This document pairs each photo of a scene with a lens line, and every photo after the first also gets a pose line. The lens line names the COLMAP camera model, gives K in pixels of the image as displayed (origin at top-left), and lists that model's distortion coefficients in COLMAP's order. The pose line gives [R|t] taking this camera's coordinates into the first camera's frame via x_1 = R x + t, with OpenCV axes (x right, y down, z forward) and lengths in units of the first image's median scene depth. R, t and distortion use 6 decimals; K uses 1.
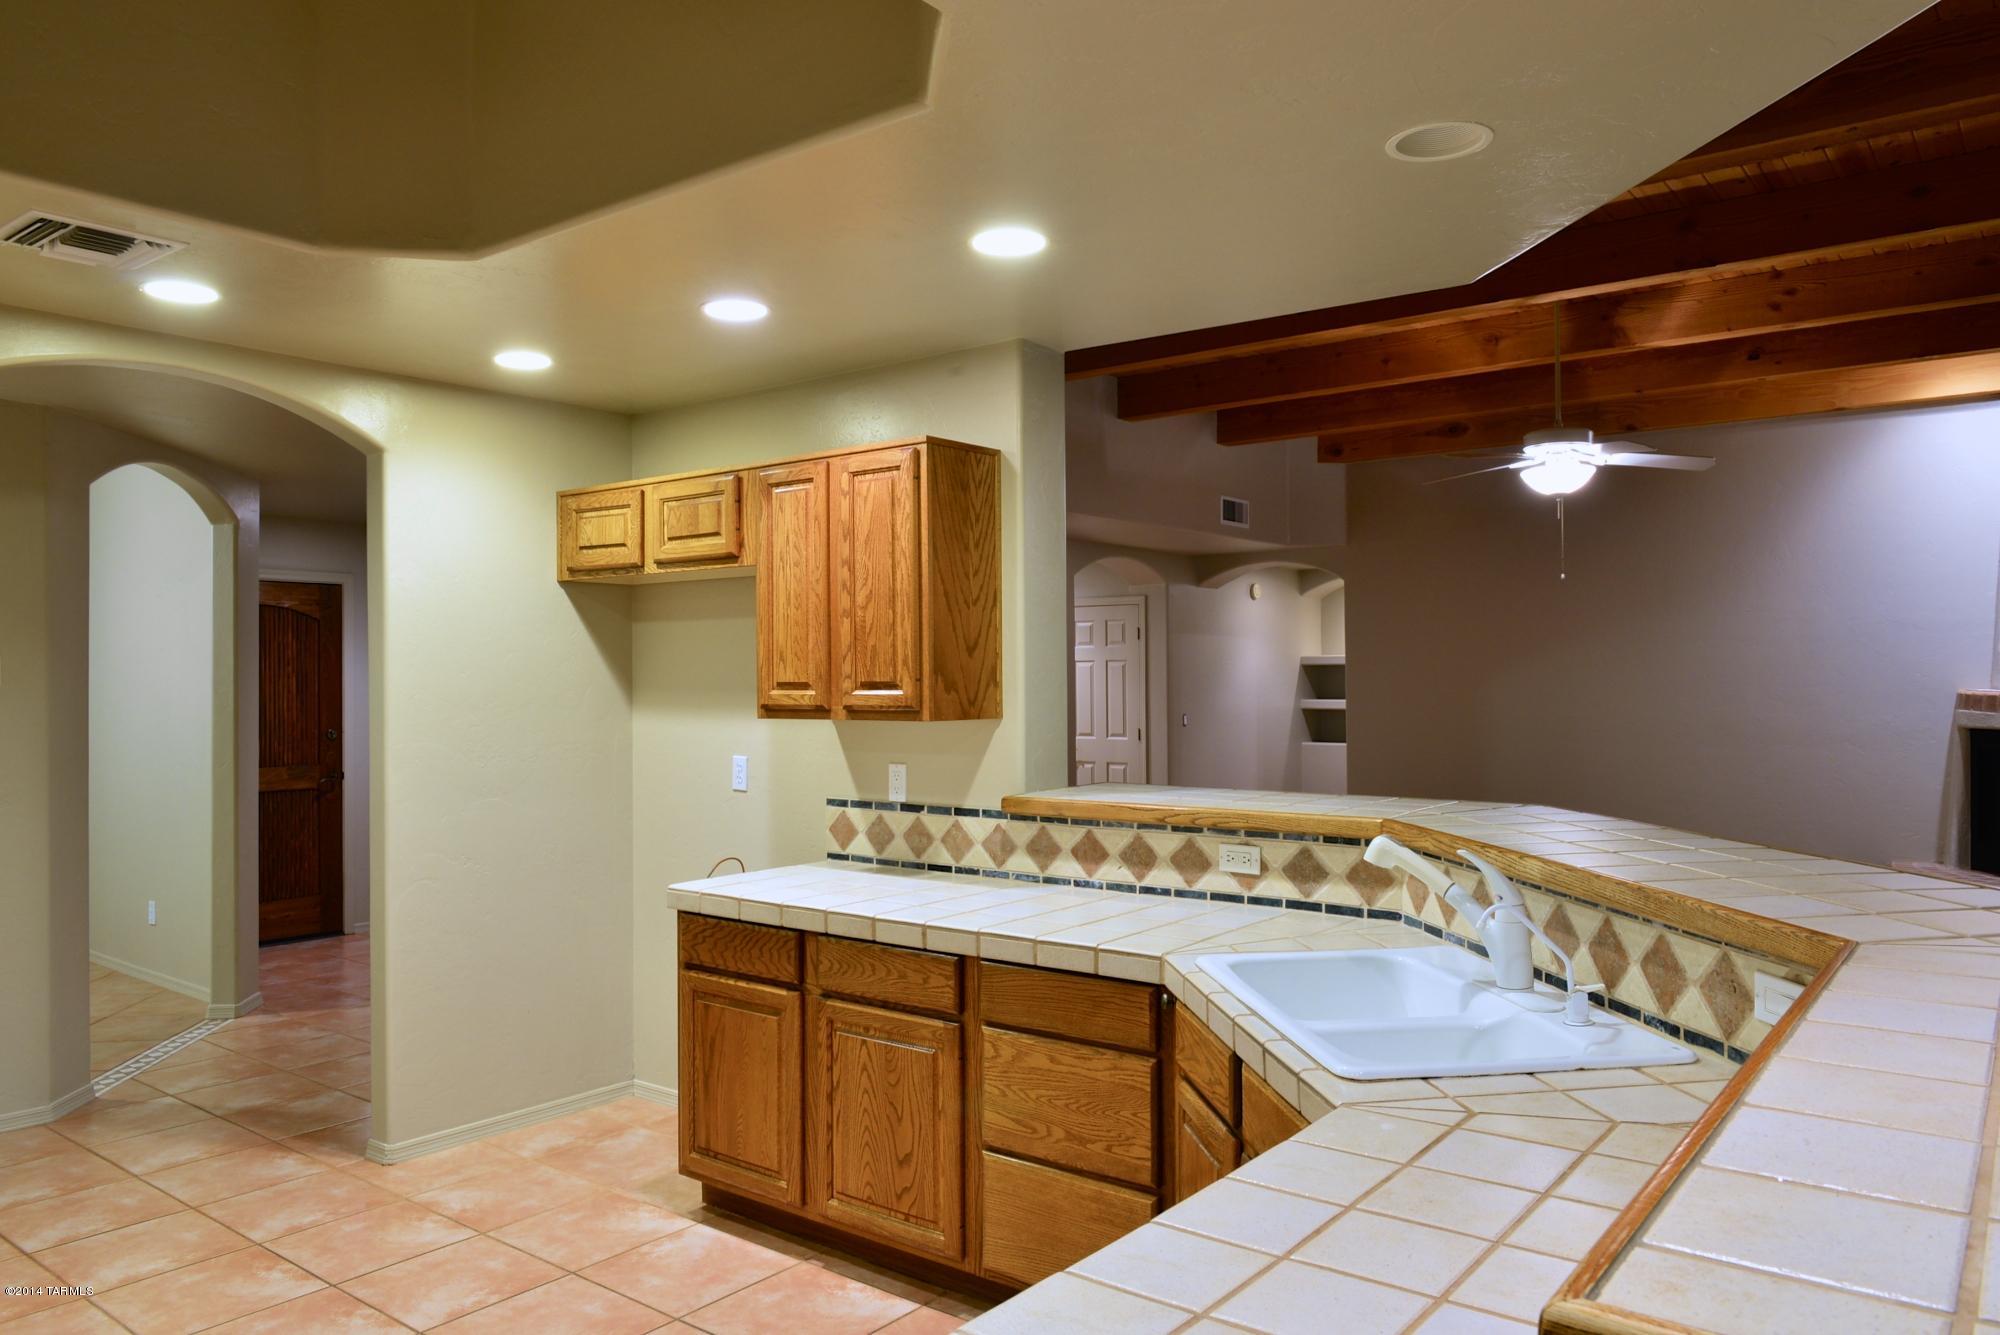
lens RADIAL K [[1386.3, 0, 995.9], [0, 1386.3, 664.2], [0, 0, 1]] dist [-0.002054, -0.001176]
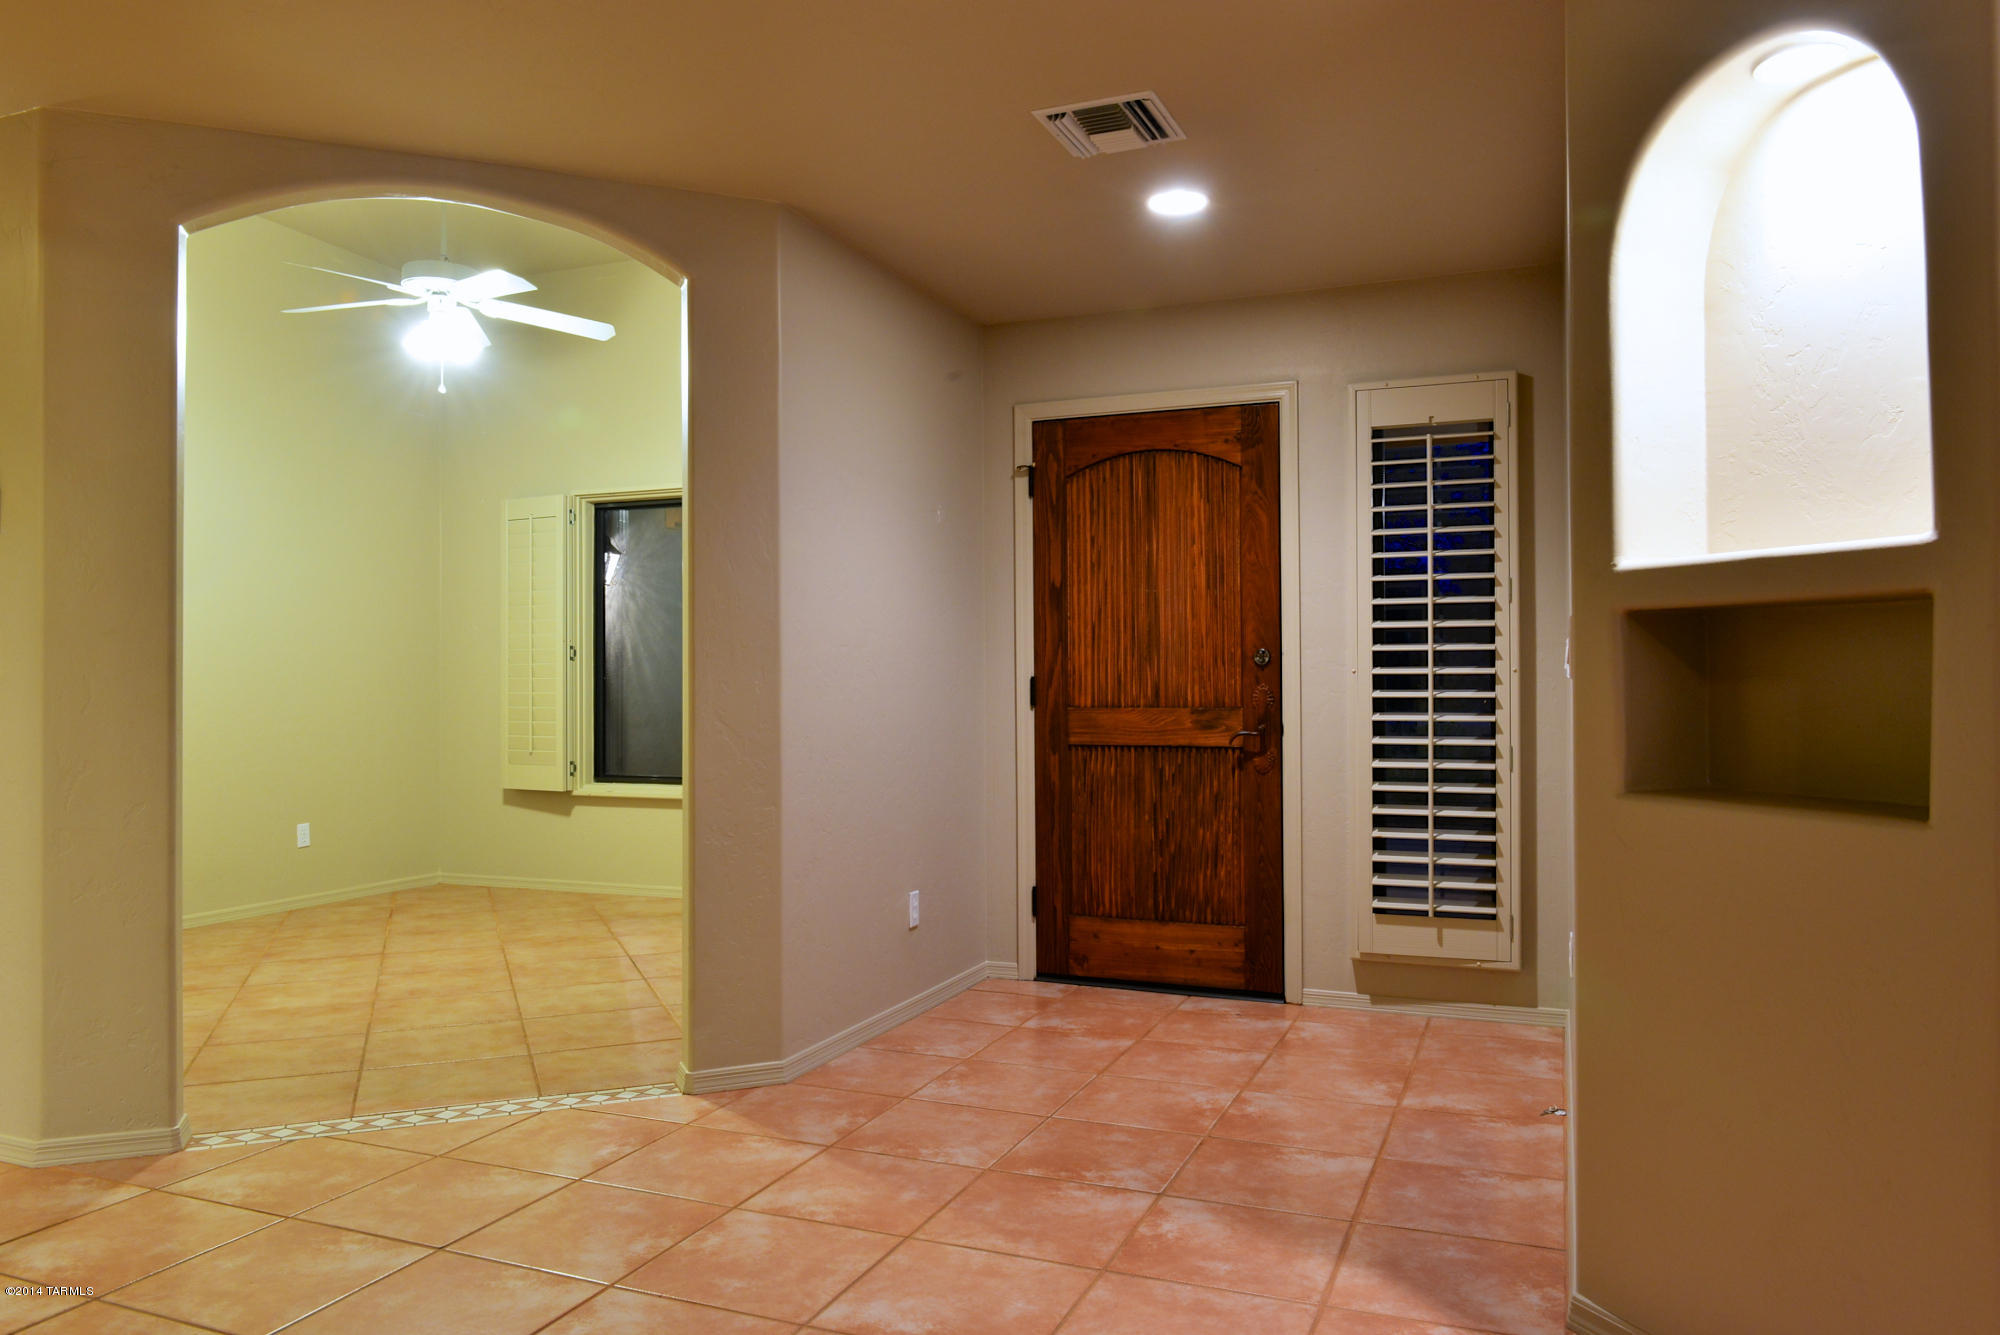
lens RADIAL K [[1368.2, 0, 1008.4], [0, 1368.2, 663.7], [0, 0, 1]] dist [-0.008986, -0.004587]
pose [[0.280318, -0.007894, -0.959875, 0.093775], [0.011191, 0.999925, -0.004956, 0.106269], [0.959842, -0.009353, 0.280385, 1.421058]]
